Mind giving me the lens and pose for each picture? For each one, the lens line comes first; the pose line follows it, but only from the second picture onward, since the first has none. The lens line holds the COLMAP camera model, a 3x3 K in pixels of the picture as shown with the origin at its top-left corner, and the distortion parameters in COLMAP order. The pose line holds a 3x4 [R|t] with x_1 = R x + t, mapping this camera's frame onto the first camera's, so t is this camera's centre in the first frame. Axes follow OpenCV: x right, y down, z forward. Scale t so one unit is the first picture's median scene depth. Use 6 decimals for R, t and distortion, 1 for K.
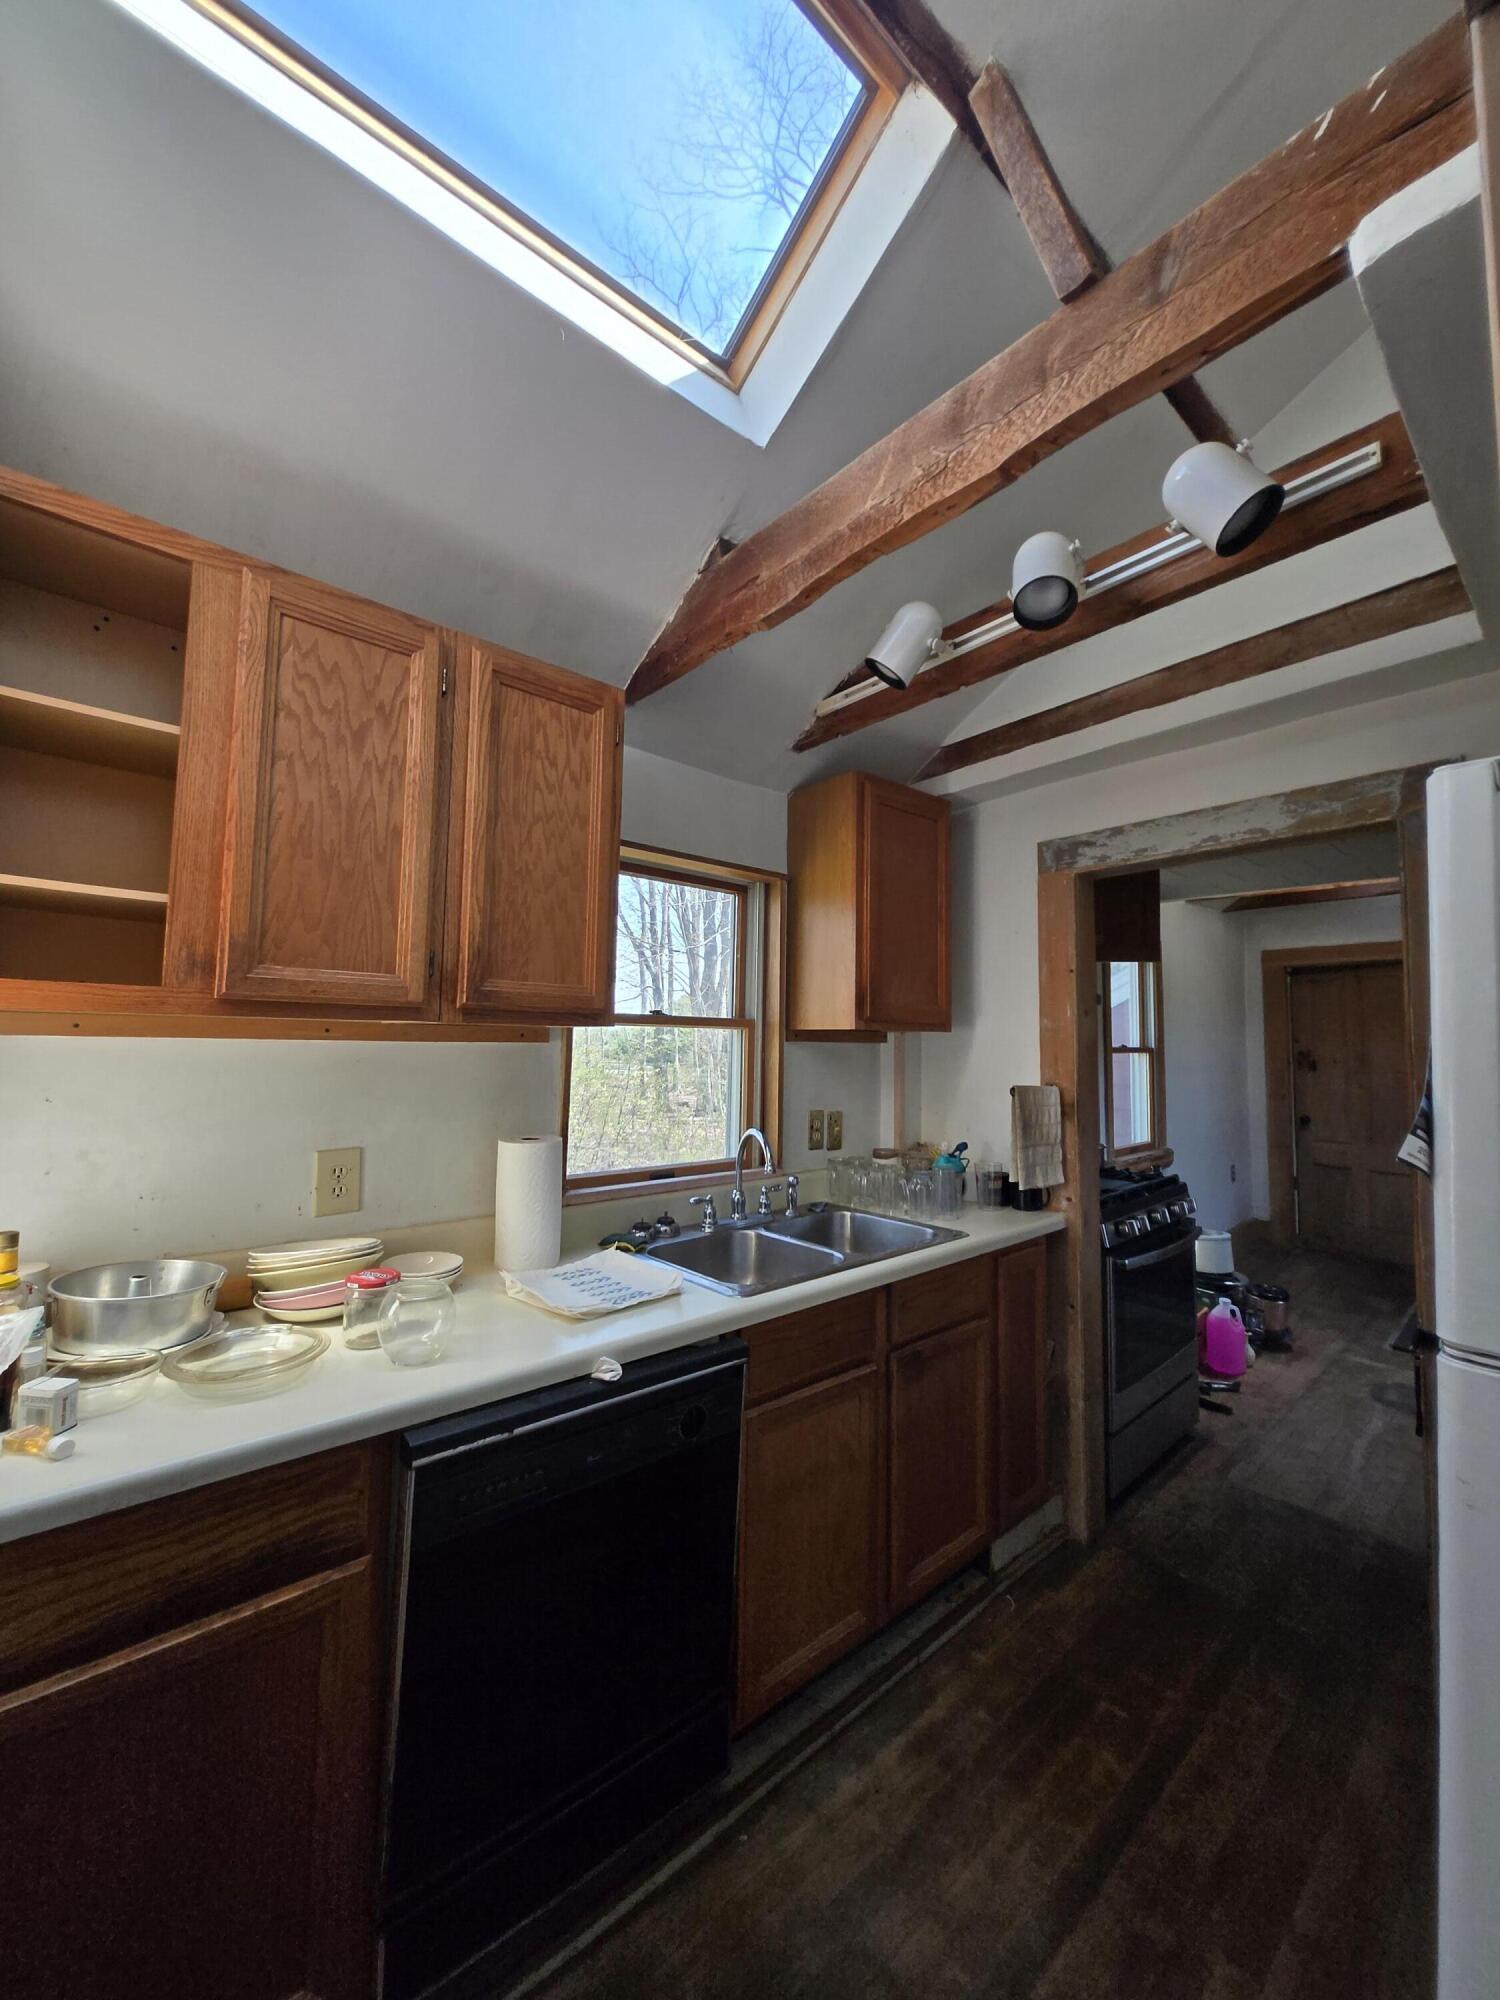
lens RADIAL K [[792.3, 0, 750.0], [0, 792.3, 1000.0], [0, 0, 1]] dist [-0.001932, -0.000407]
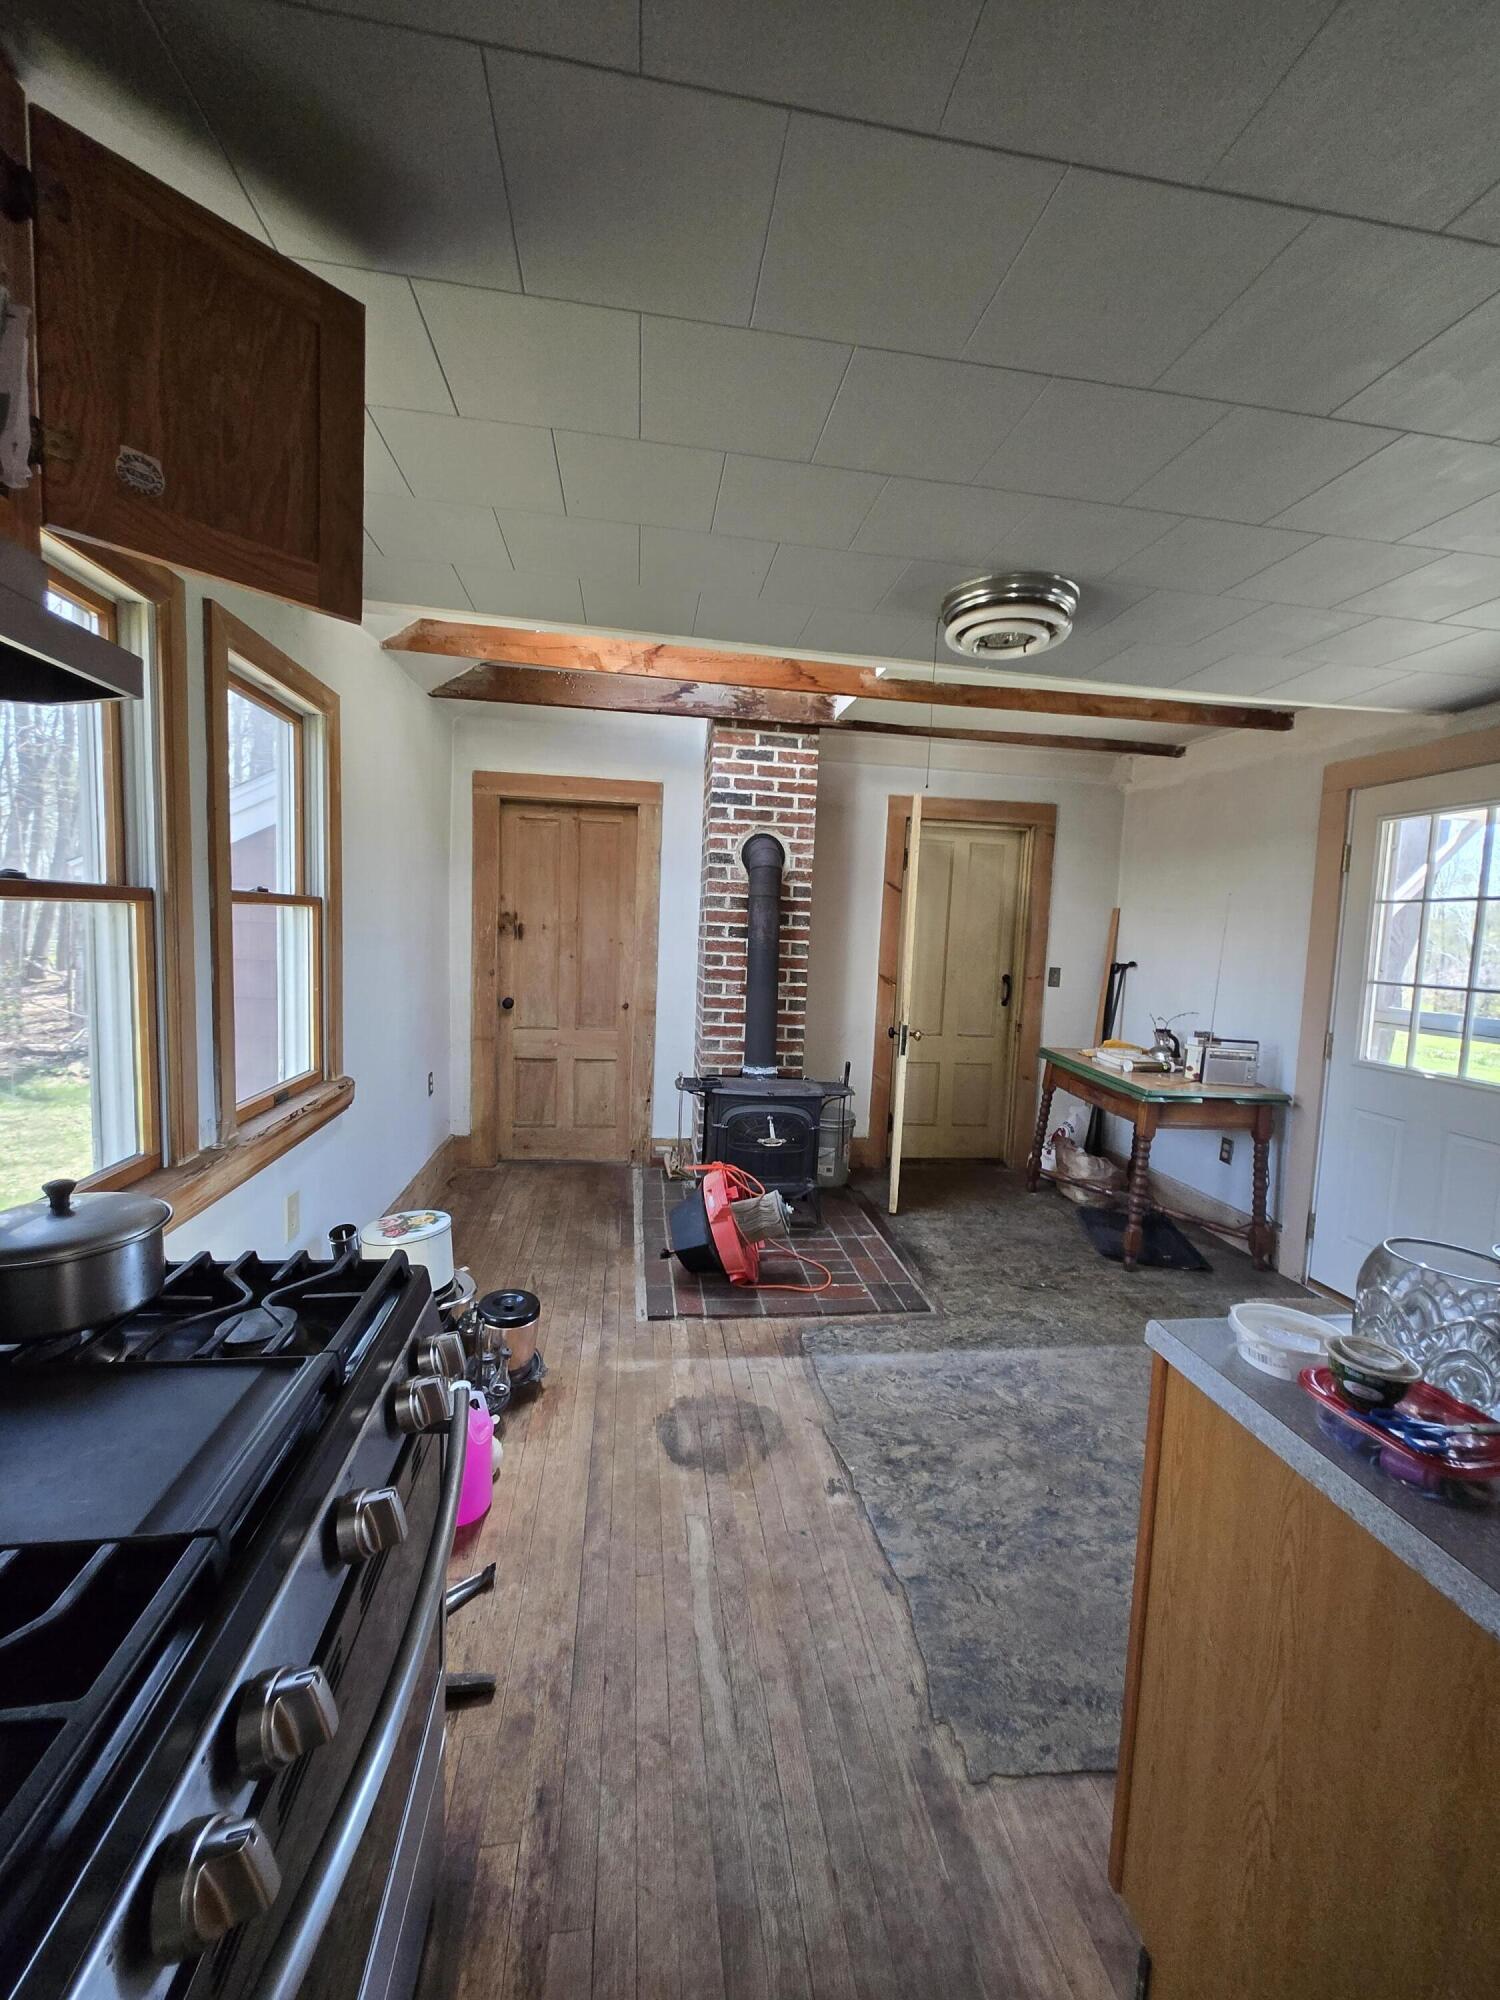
lens RADIAL K [[771.3, 0, 750.0], [0, 771.3, 1000.0], [0, 0, 1]] dist [0.024117, -0.000094]
pose [[0.543442, -0.059935, 0.837304, 0.226252], [-0.093806, 0.986865, 0.131524, 0.033182], [-0.834189, -0.150020, 0.530682, 0.477648]]
